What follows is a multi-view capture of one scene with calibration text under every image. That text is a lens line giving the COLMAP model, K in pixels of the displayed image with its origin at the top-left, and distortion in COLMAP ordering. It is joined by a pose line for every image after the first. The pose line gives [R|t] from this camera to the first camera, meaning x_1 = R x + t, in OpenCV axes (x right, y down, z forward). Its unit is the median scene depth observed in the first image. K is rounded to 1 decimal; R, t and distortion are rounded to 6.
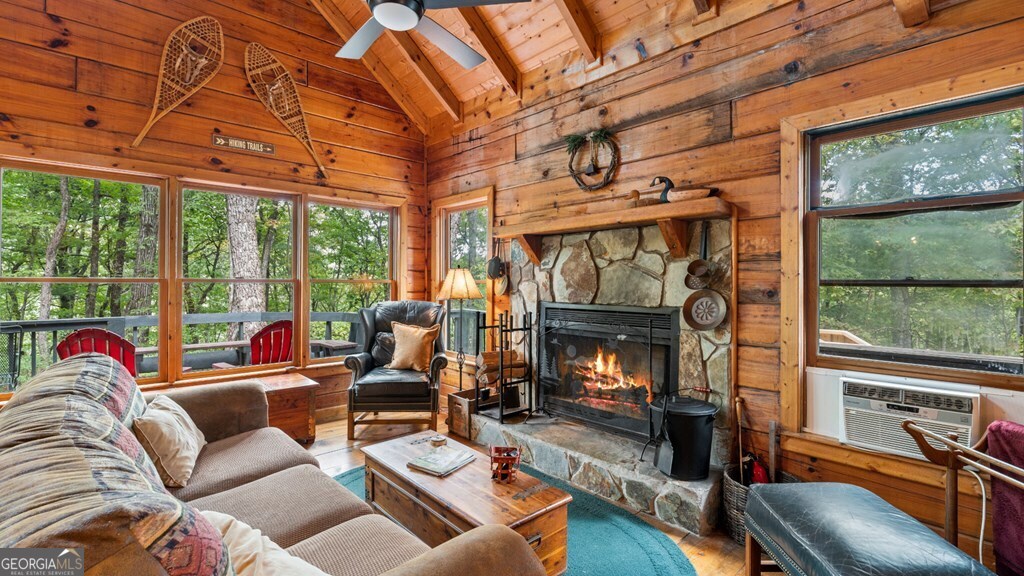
lens RADIAL K [[451.6, 0, 507.4], [0, 451.6, 284.1], [0, 0, 1]] dist [-0.001868, 0.000388]
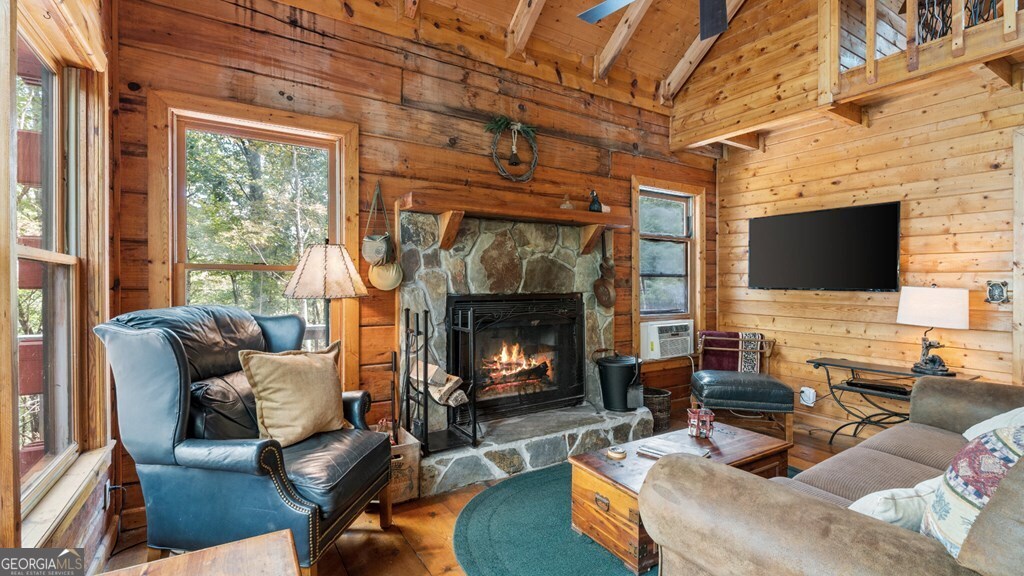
lens RADIAL K [[451.6, 0, 510.5], [0, 451.6, 289.7], [0, 0, 1]] dist [-0.001868, 0.000388]
pose [[0.194070, -0.018134, 0.980820, -0.764957], [-0.001302, 0.999823, 0.018743, 0.015764], [-0.980987, -0.004915, 0.194012, 0.773297]]
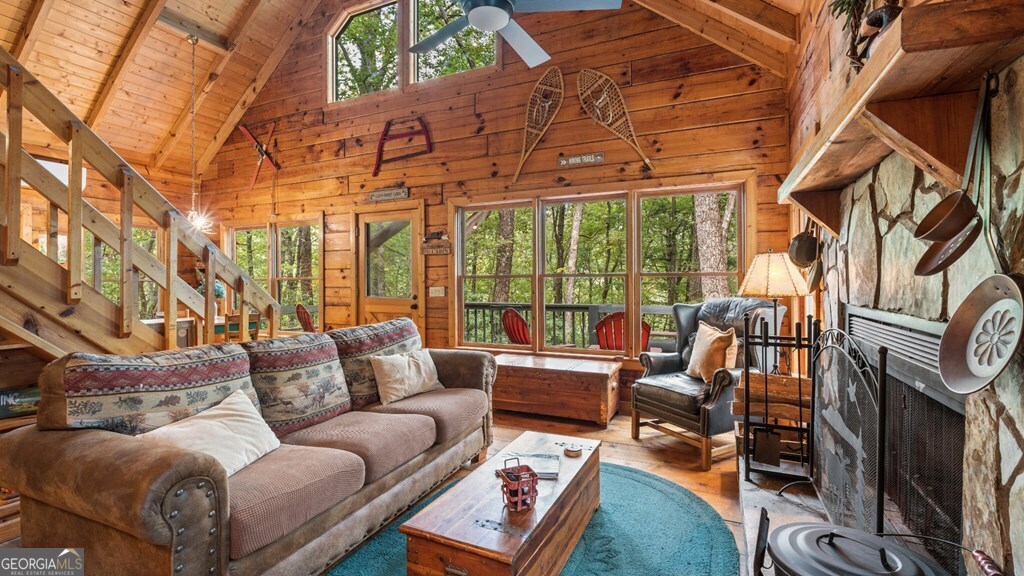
lens RADIAL K [[451.6, 0, 510.5], [0, 451.6, 280.6], [0, 0, 1]] dist [-0.001868, 0.000388]
pose [[0.395377, -0.006077, -0.918499, 0.465156], [0.004226, 0.999980, -0.004797, 0.011879], [0.918509, -0.001984, 0.395394, 0.405481]]
